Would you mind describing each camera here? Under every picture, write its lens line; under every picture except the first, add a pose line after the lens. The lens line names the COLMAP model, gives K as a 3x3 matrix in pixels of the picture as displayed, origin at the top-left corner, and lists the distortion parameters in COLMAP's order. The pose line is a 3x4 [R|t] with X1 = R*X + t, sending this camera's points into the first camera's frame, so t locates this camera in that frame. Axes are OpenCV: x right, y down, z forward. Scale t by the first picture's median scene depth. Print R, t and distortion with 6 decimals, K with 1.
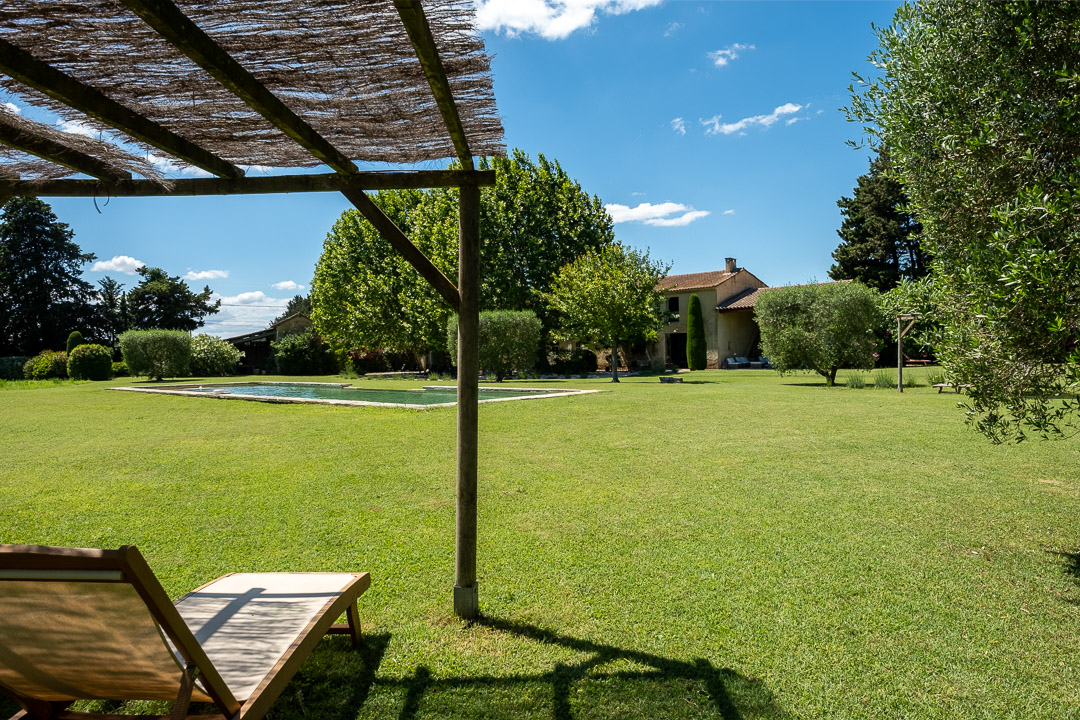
lens RADIAL K [[686.5, 0, 539.9], [0, 686.5, 357.9], [0, 0, 1]] dist [0.009343, 0.003146]
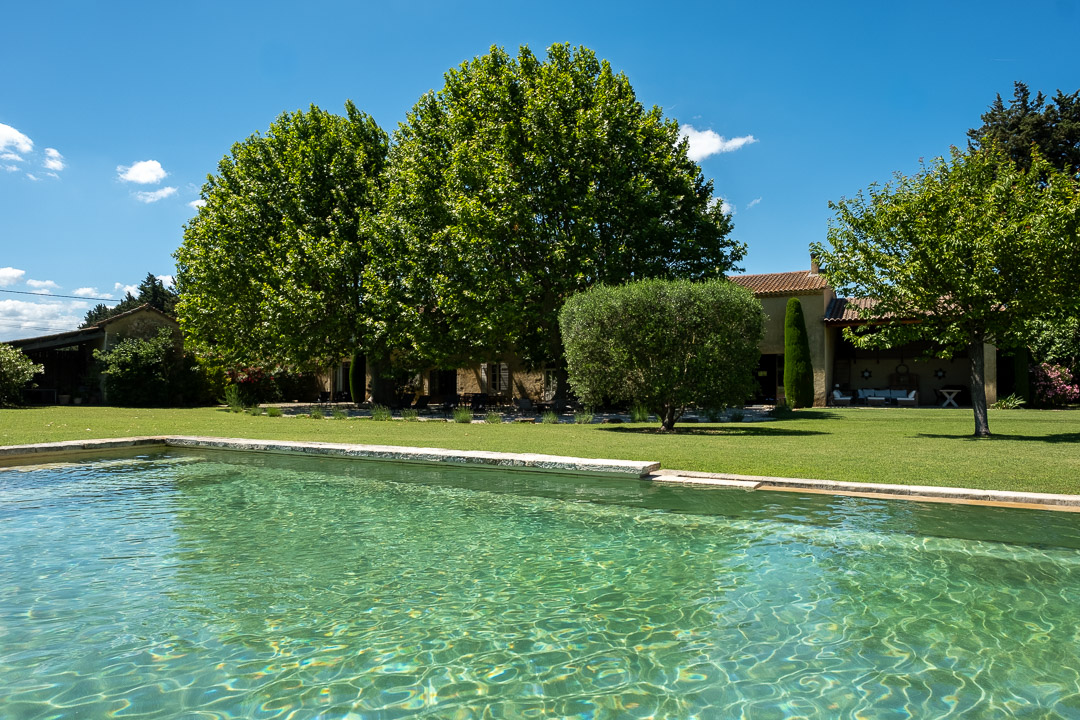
lens RADIAL K [[686.5, 0, 540.1], [0, 686.5, 364.3], [0, 0, 1]] dist [0.009343, 0.003146]
pose [[0.970300, 0.028100, 0.240266, -0.166907], [-0.019281, 0.999054, -0.038981, 0.005269], [-0.241134, 0.033191, 0.969924, 0.343063]]
